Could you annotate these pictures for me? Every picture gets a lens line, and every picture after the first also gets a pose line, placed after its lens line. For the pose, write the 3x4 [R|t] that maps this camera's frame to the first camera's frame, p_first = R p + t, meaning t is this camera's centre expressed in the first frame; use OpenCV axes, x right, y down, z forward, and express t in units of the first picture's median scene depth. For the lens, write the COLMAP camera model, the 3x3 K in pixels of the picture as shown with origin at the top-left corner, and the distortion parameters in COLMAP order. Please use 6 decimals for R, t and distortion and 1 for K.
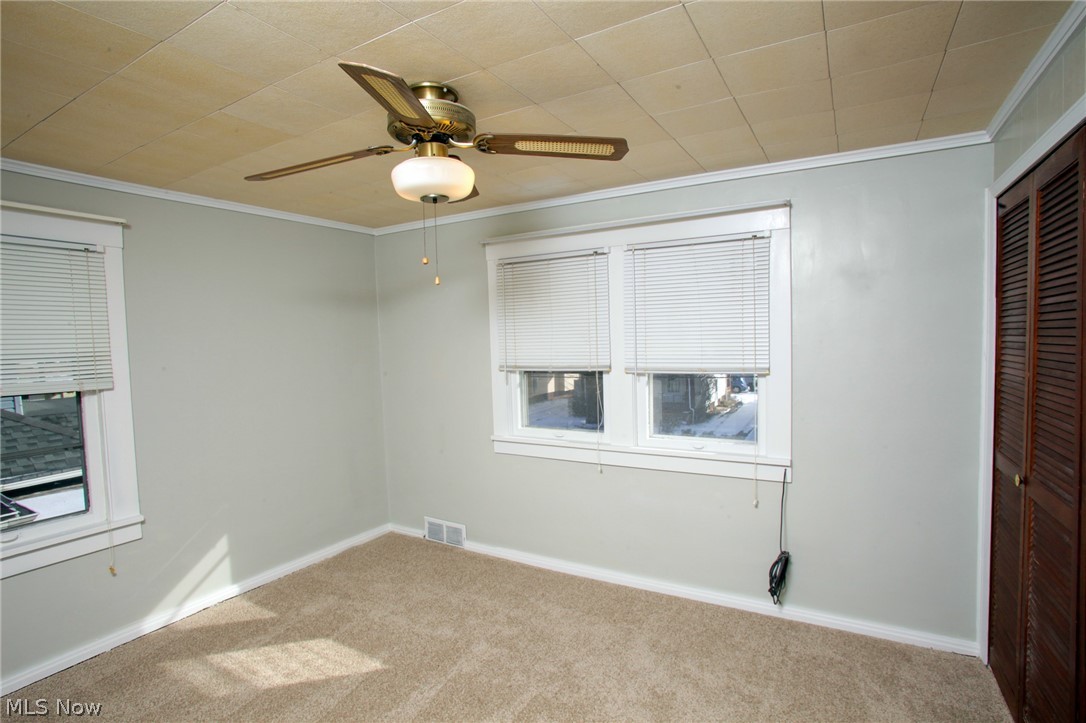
lens RADIAL K [[541.6, 0, 546.8], [0, 541.6, 363.3], [0, 0, 1]] dist [-0.067964, 0.031930]
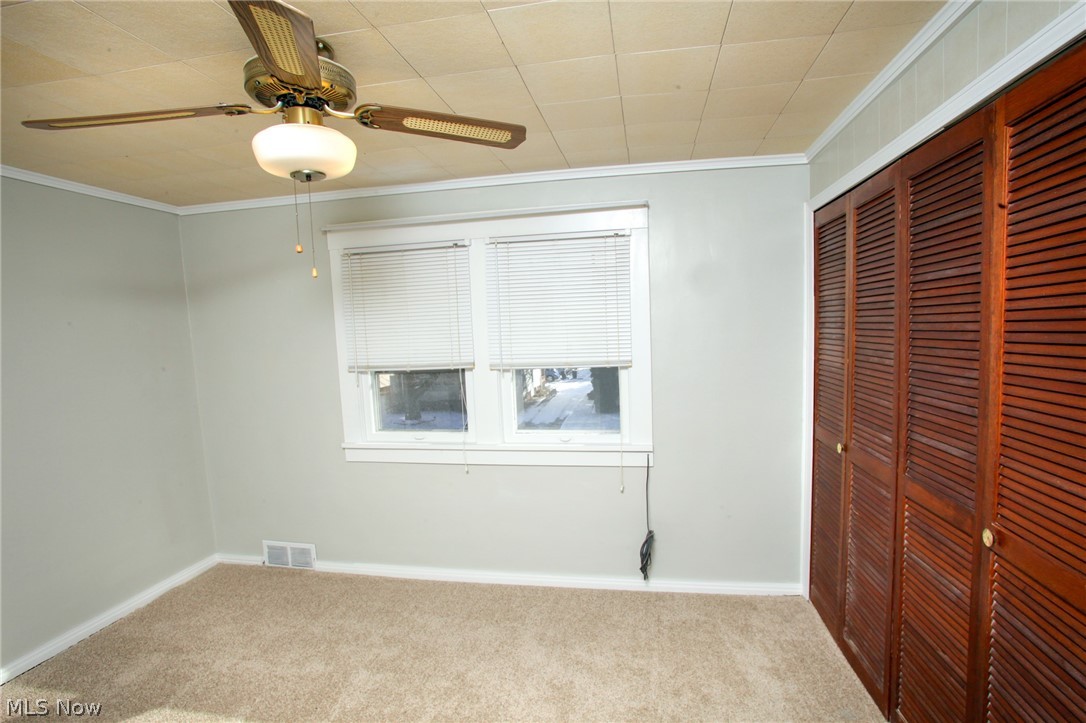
lens RADIAL K [[541.6, 0, 552.2], [0, 541.6, 376.1], [0, 0, 1]] dist [-0.067964, 0.031930]
pose [[0.941468, -0.040702, 0.334636, -0.097301], [0.028644, 0.998753, 0.040892, -0.009349], [-0.335883, -0.028913, 0.941460, 0.050753]]
